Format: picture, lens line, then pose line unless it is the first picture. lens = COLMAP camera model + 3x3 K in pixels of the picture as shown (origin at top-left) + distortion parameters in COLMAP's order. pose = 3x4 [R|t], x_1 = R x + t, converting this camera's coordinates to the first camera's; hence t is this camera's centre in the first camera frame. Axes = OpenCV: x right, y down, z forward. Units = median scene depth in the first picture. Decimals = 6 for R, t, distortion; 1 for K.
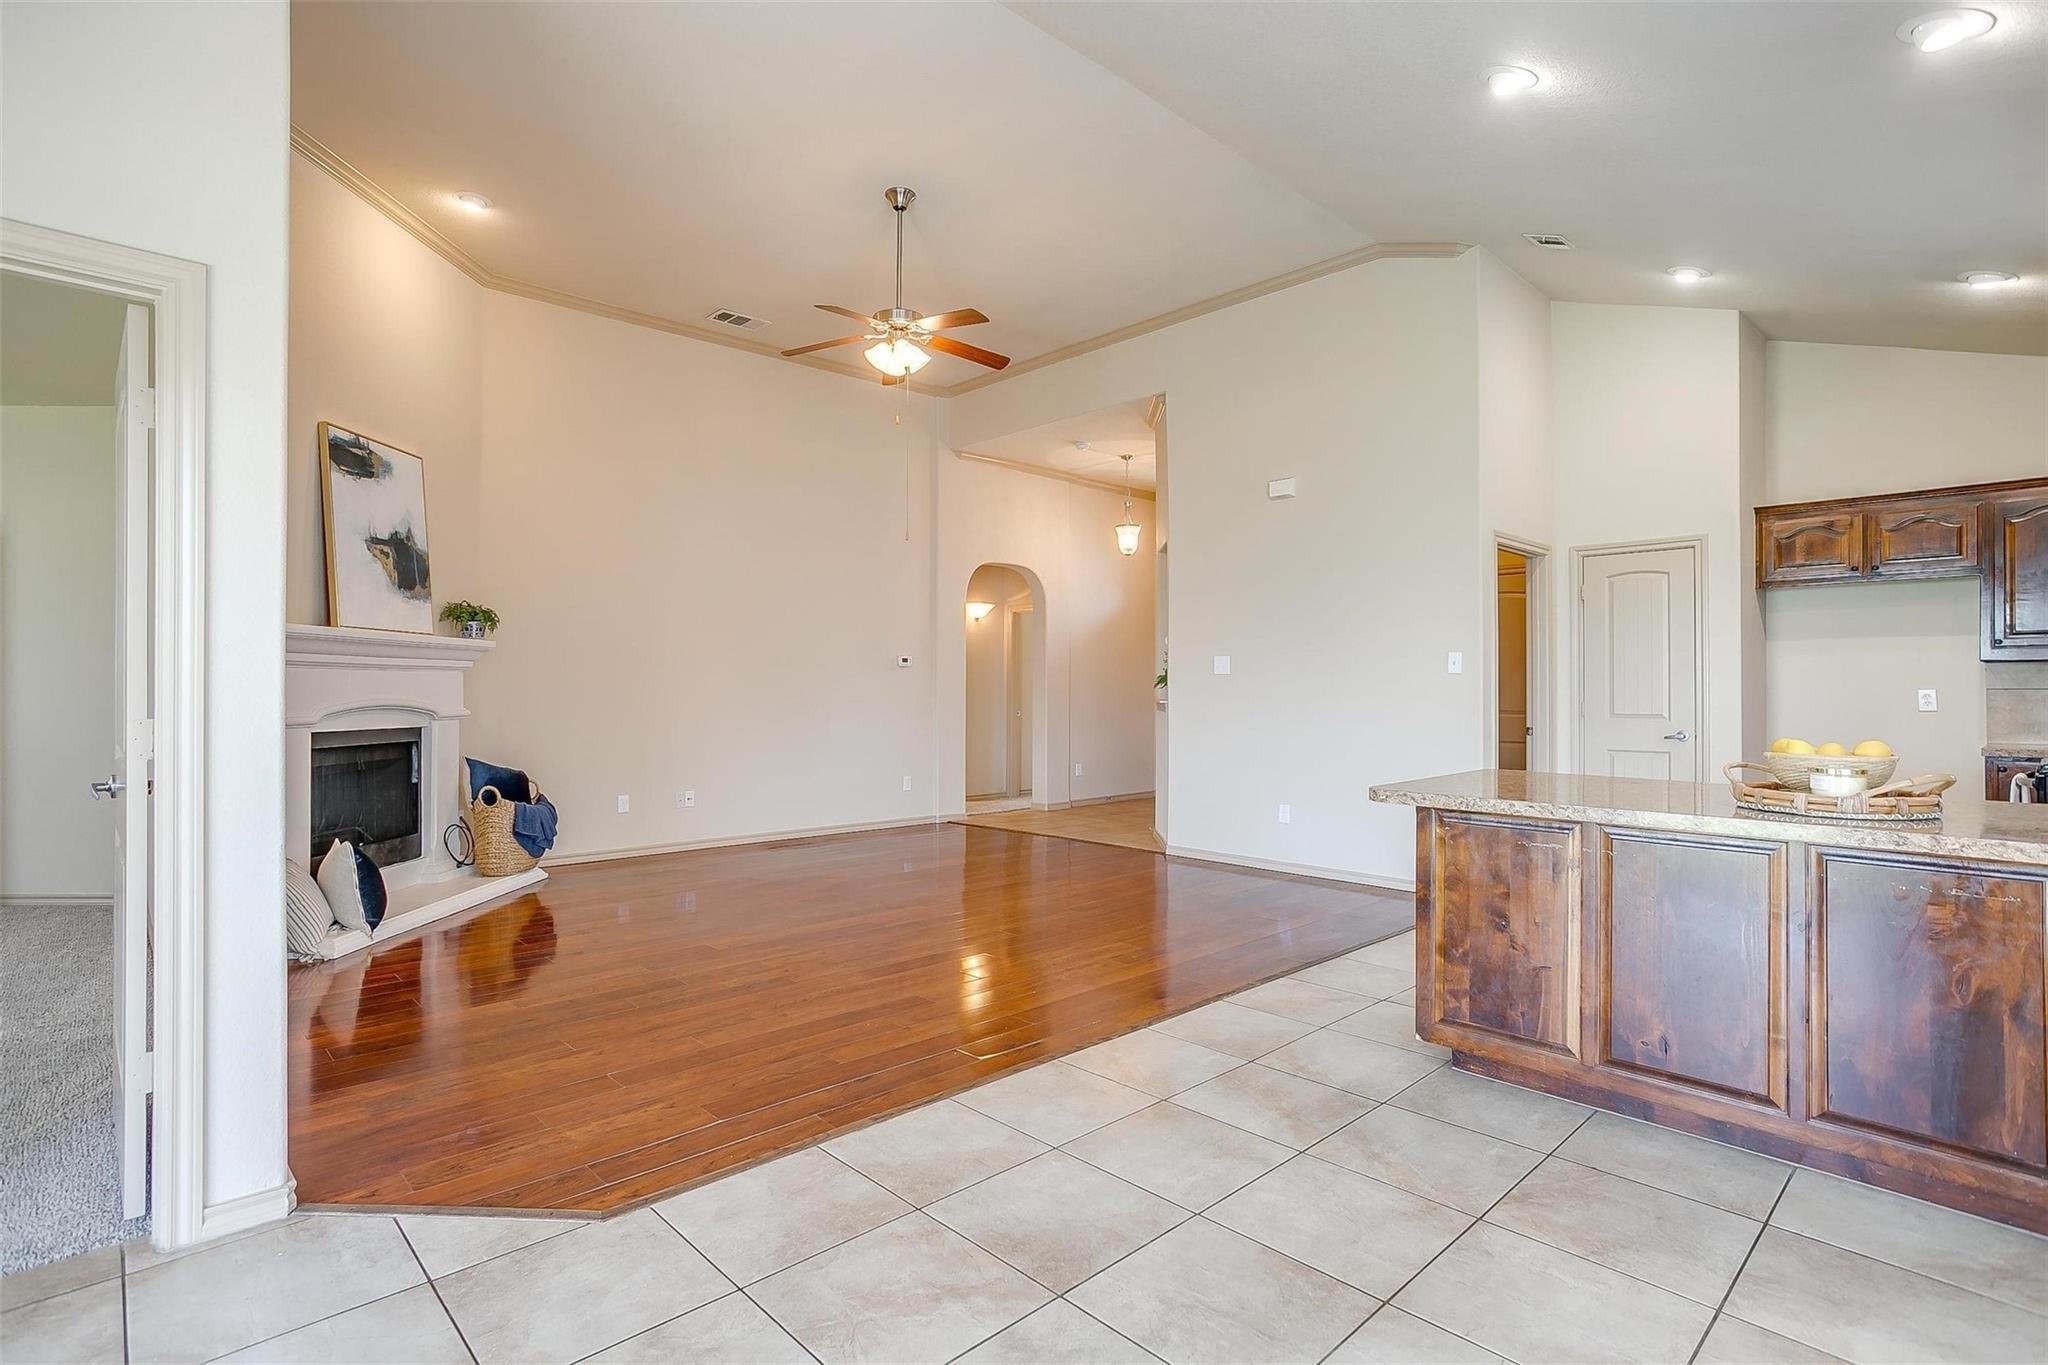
lens RADIAL K [[1003.2, 0, 1024.0], [0, 1003.2, 682.5], [0, 0, 1]] dist [-0.046062, 0.026380]
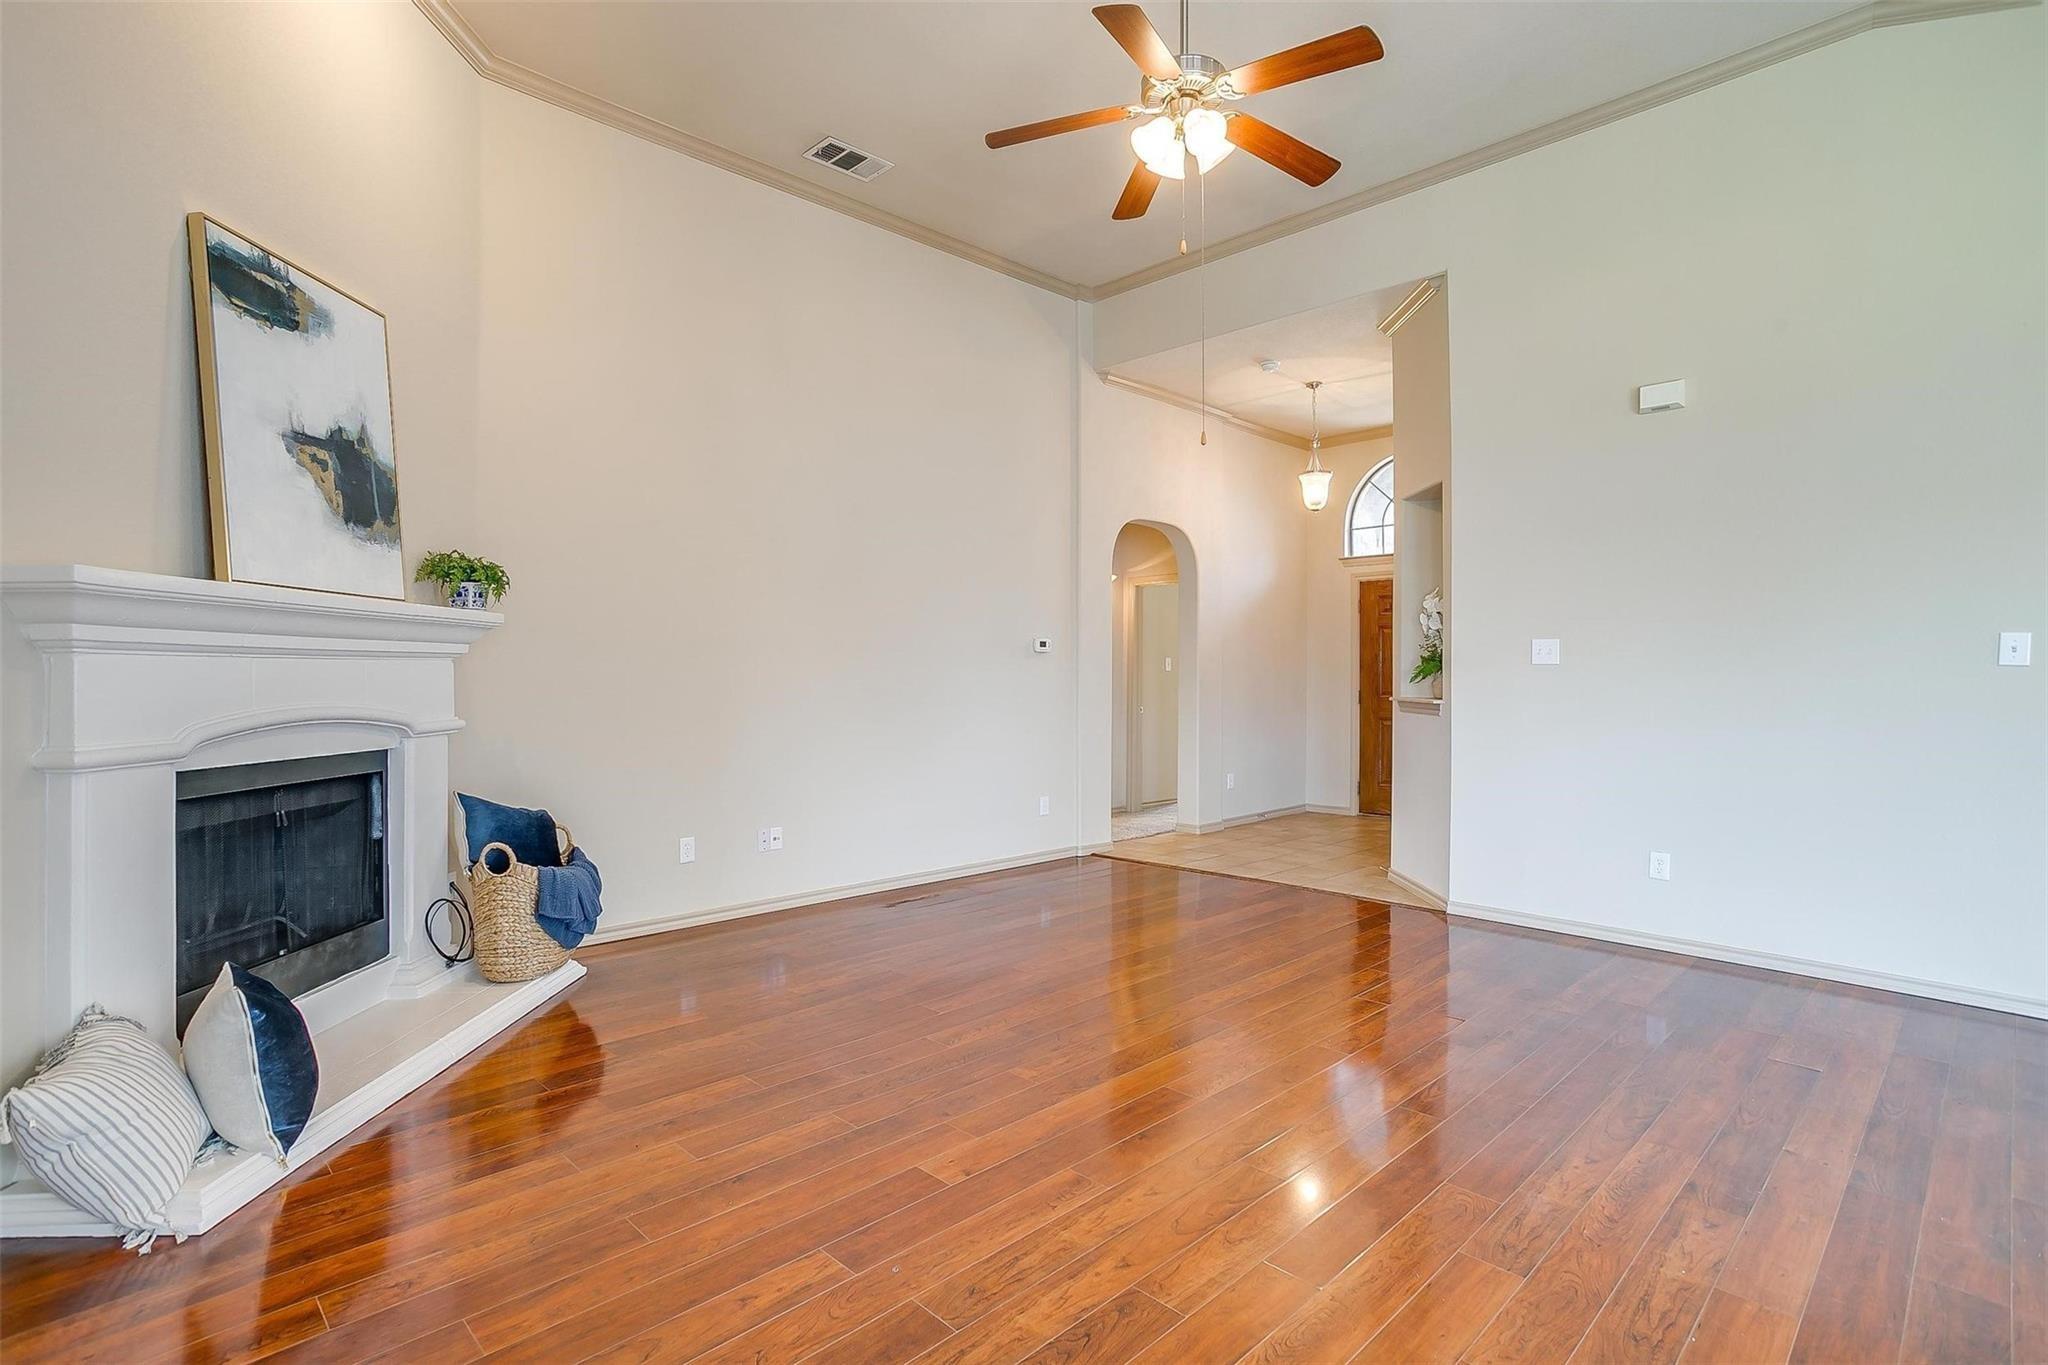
lens RADIAL K [[970.9, 0, 1017.8], [0, 970.9, 679.8], [0, 0, 1]] dist [-0.044947, 0.026381]
pose [[0.999781, 0.000508, 0.020907, -0.221483], [-0.000770, 0.999921, 0.012540, -0.006699], [-0.020899, -0.012553, 0.999703, 0.385251]]
